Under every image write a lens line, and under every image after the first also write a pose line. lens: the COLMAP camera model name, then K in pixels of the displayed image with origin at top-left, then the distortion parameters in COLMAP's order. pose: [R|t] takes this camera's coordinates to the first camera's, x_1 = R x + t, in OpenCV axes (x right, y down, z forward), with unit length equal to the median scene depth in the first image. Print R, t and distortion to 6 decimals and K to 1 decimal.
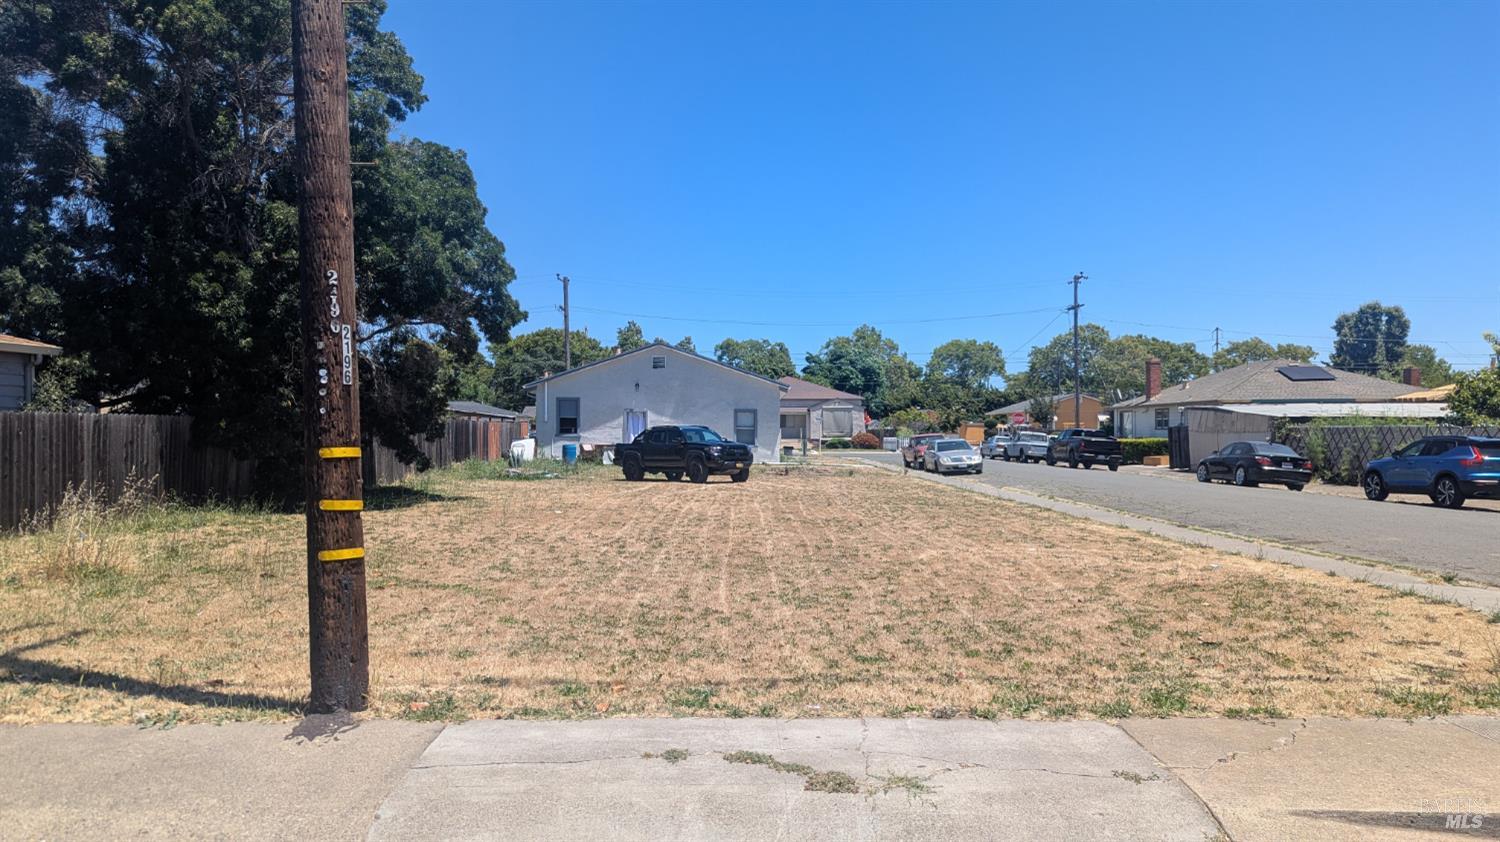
lens RADIAL K [[1051.5, 0, 750.0], [0, 1051.5, 421.0], [0, 0, 1]] dist [0.068842, -0.067750]
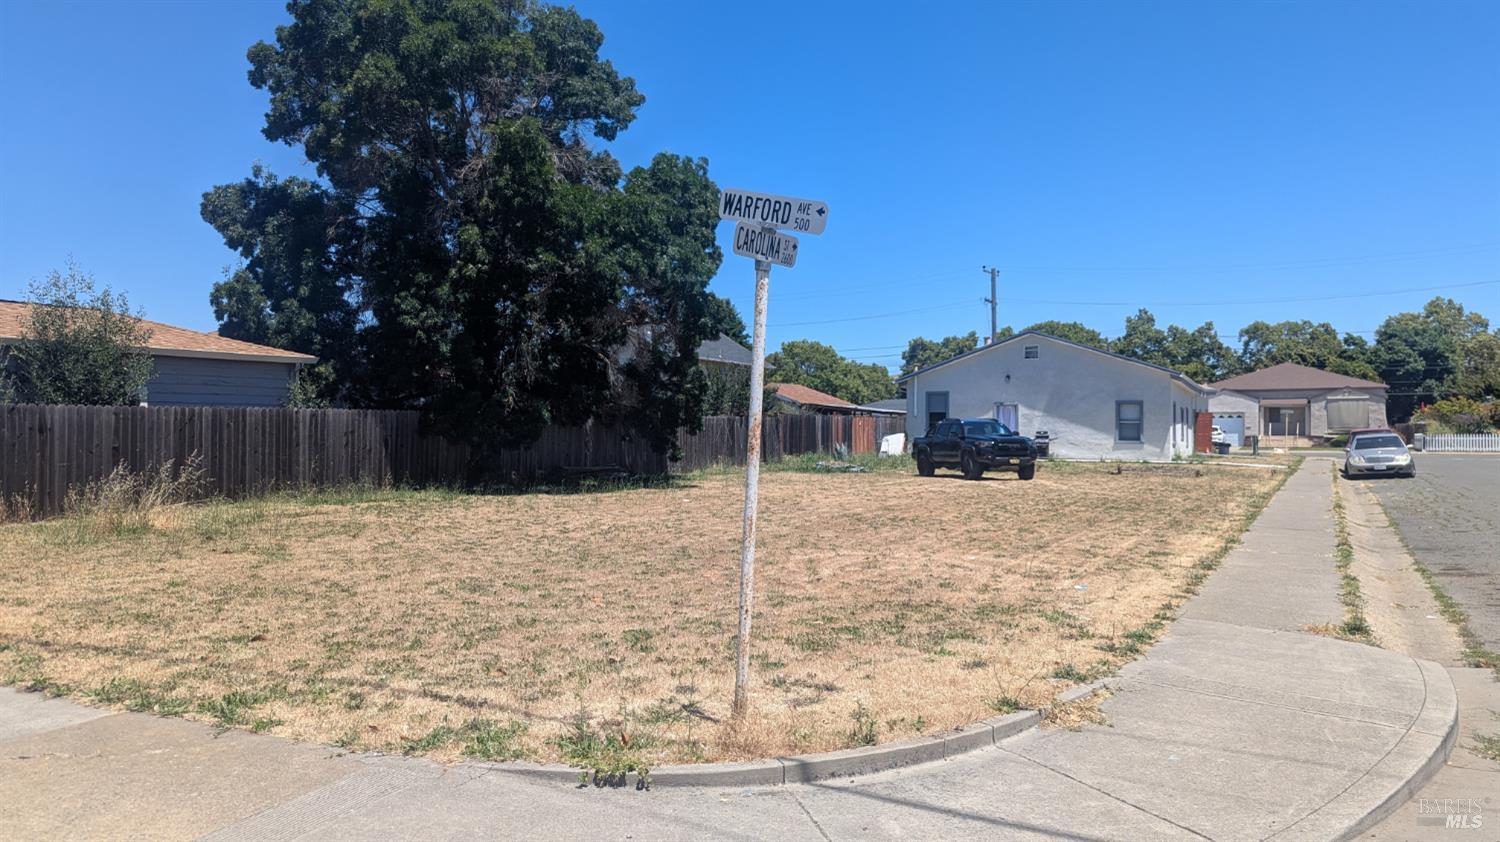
lens RADIAL K [[1051.5, 0, 750.0], [0, 1051.5, 421.0], [0, 0, 1]] dist [0.068842, -0.067750]
pose [[0.872296, -0.004779, -0.488956, 0.179518], [0.006098, 0.999981, 0.001106, 0.003678], [0.488941, -0.003946, 0.872308, 0.067293]]
